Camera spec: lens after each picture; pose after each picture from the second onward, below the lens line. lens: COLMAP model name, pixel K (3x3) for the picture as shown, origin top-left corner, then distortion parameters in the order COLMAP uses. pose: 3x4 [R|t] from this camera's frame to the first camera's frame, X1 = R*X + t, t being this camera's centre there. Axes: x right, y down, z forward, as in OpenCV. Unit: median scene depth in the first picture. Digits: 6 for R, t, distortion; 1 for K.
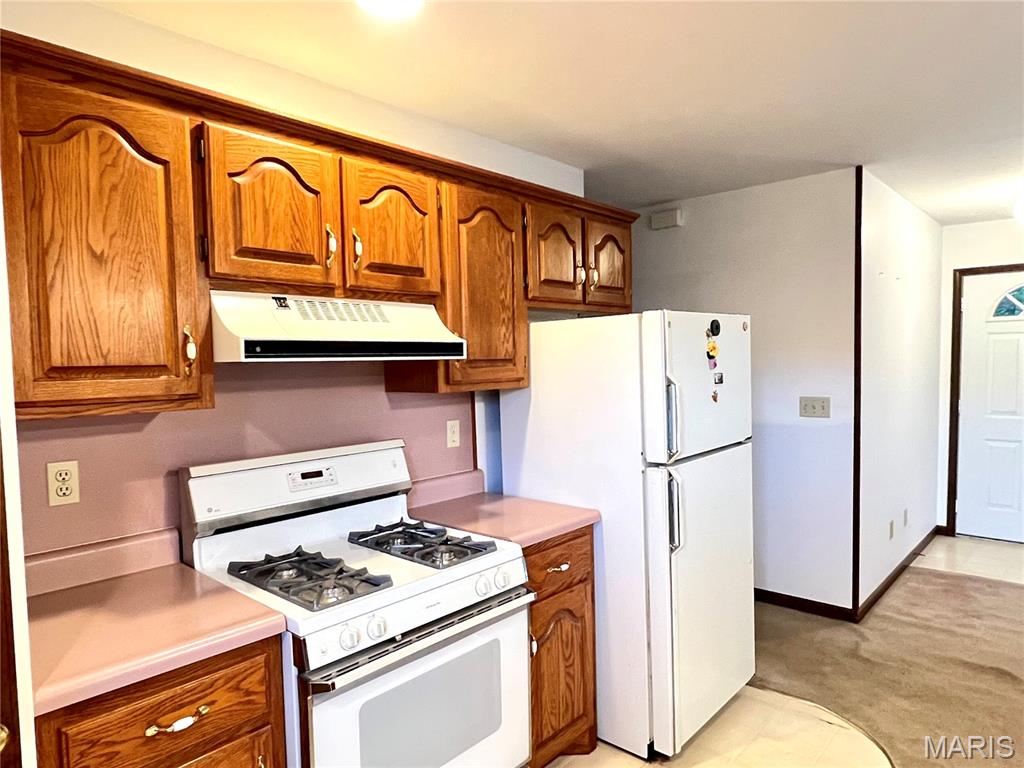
lens RADIAL K [[638.3, 0, 502.9], [0, 638.3, 399.6], [0, 0, 1]] dist [0.004597, 0.002246]
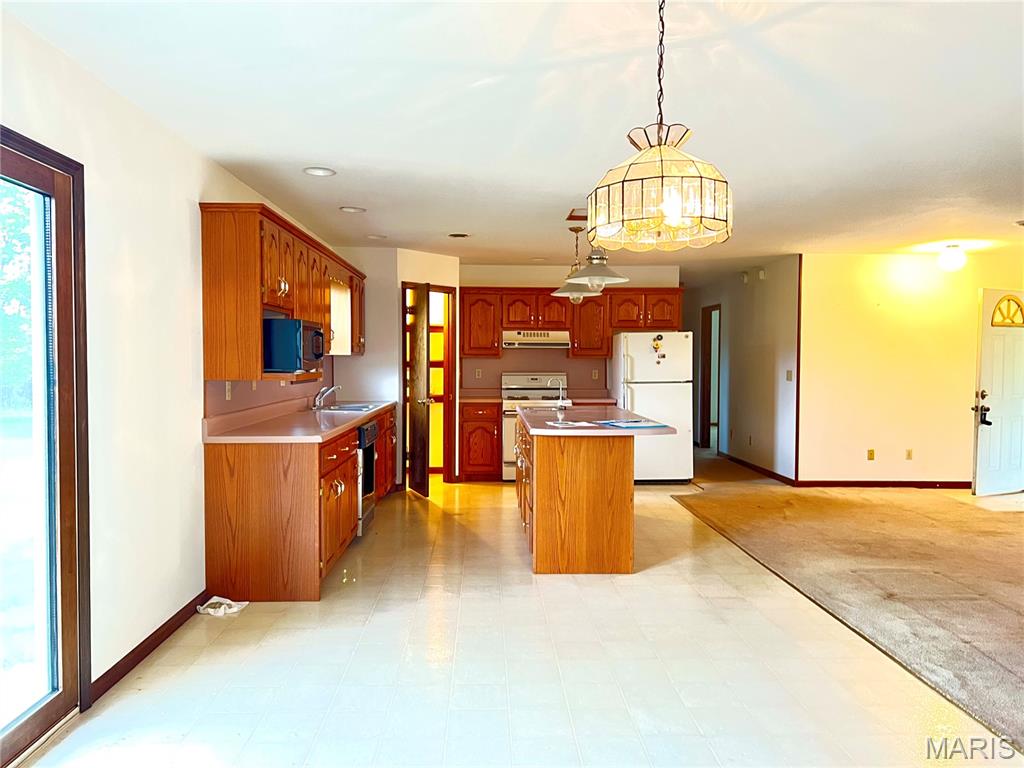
lens RADIAL K [[760.9, 0, 517.0], [0, 760.9, 385.6], [0, 0, 1]] dist [0.001690, -0.005259]
pose [[0.710717, 0.047521, -0.701872, 2.700712], [-0.058635, 0.998246, 0.008213, 0.127264], [0.701031, 0.035317, 0.712256, -2.163477]]
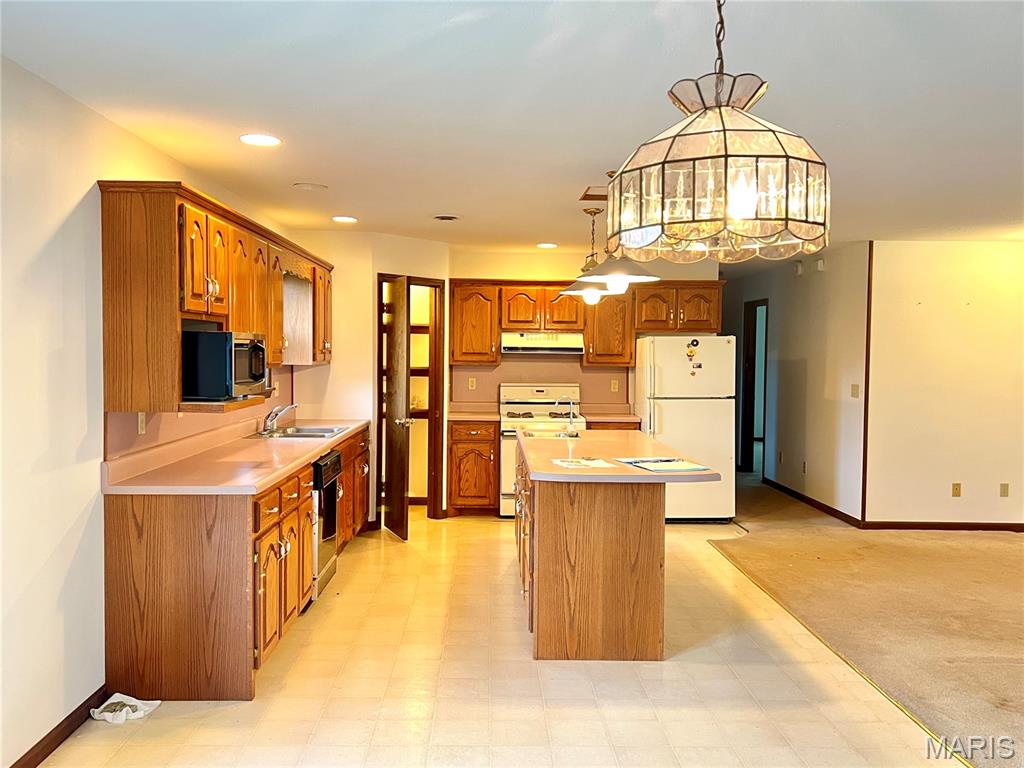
lens RADIAL K [[874.8, 0, 505.8], [0, 874.8, 382.0], [0, 0, 1]] dist [-0.015219, 0.011228]
pose [[0.695509, 0.053097, -0.716553, 2.529018], [-0.065694, 0.997788, 0.010172, 0.044654], [0.715508, 0.039998, 0.697458, -1.962478]]
